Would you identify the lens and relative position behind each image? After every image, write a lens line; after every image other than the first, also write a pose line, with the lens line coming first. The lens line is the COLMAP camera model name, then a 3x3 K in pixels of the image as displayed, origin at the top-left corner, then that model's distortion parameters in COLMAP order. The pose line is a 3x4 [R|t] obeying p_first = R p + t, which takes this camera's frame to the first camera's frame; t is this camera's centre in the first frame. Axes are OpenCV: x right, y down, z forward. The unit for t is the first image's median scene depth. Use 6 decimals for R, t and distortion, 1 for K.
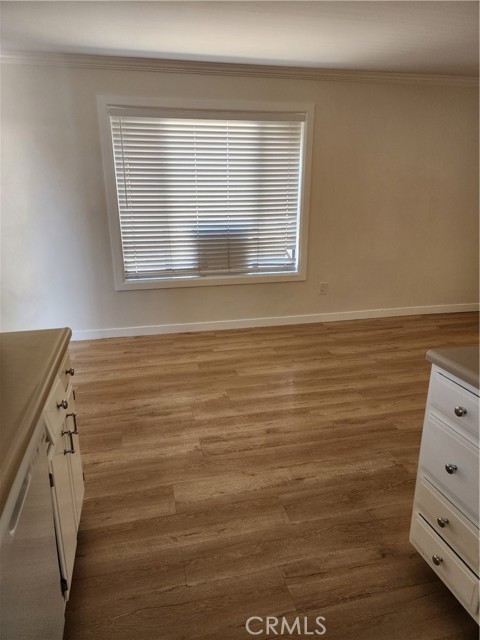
lens RADIAL K [[425.5, 0, 234.7], [0, 425.5, 319.9], [0, 0, 1]] dist [0.085999, -0.082406]
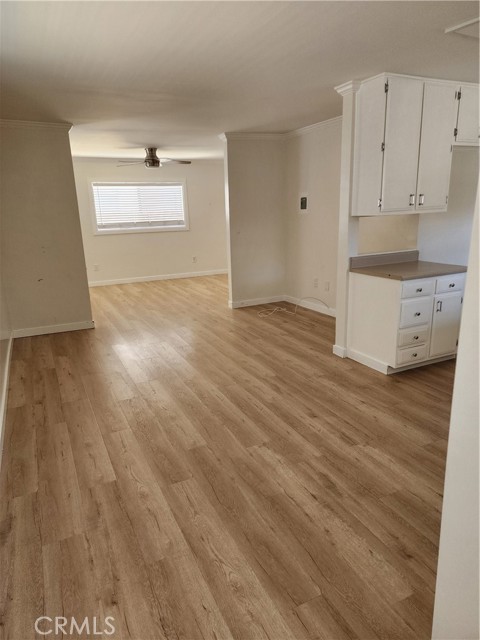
lens RADIAL K [[425.5, 0, 234.7], [0, 425.5, 319.9], [0, 0, 1]] dist [0.085999, -0.082406]
pose [[-0.209363, -0.242263, 0.947352, -0.837817], [0.314832, 0.900533, 0.299868, -0.361369], [-0.925769, 0.361038, -0.112266, 1.124152]]
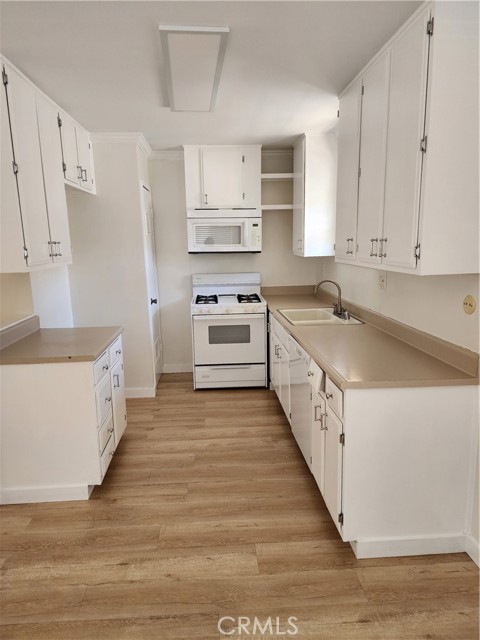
lens RADIAL K [[425.5, 0, 234.7], [0, 425.5, 319.9], [0, 0, 1]] dist [0.085999, -0.082406]
pose [[-0.984889, -0.007774, 0.173011, -0.185712], [0.073378, 0.886158, 0.457536, -0.387990], [-0.156872, 0.463318, -0.872197, 1.169898]]
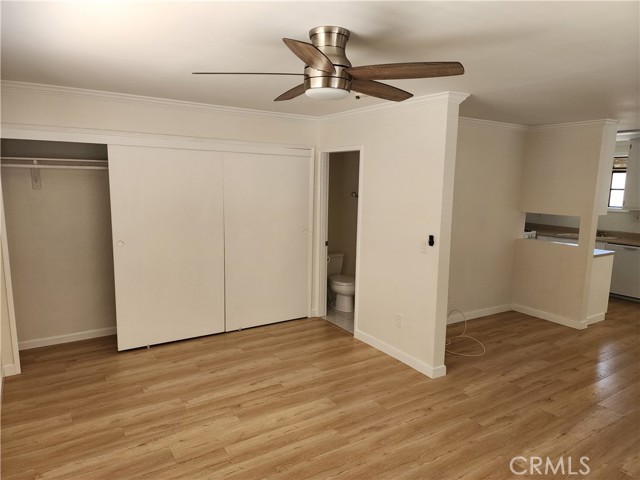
lens RADIAL K [[425.5, 0, 320.0], [0, 425.5, 240.0], [0, 0, 1]] dist [0.085999, -0.082406]
pose [[-0.944986, 0.042000, -0.324405, 2.066381], [-0.095138, 0.913563, 0.395413, -0.625995], [0.312971, 0.404523, -0.859308, 1.719840]]
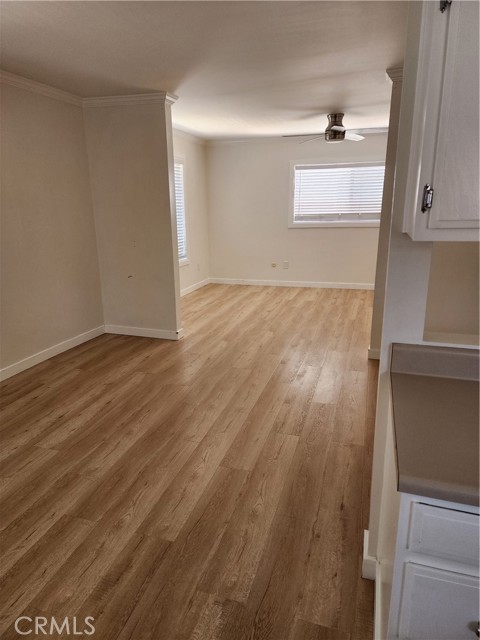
lens RADIAL K [[425.5, 0, 234.7], [0, 425.5, 319.9], [0, 0, 1]] dist [0.085999, -0.082406]
pose [[0.520486, -0.233772, 0.821246, -0.069761], [0.256631, 0.960153, 0.110665, -0.145380], [-0.814392, 0.153158, 0.559739, 0.414137]]
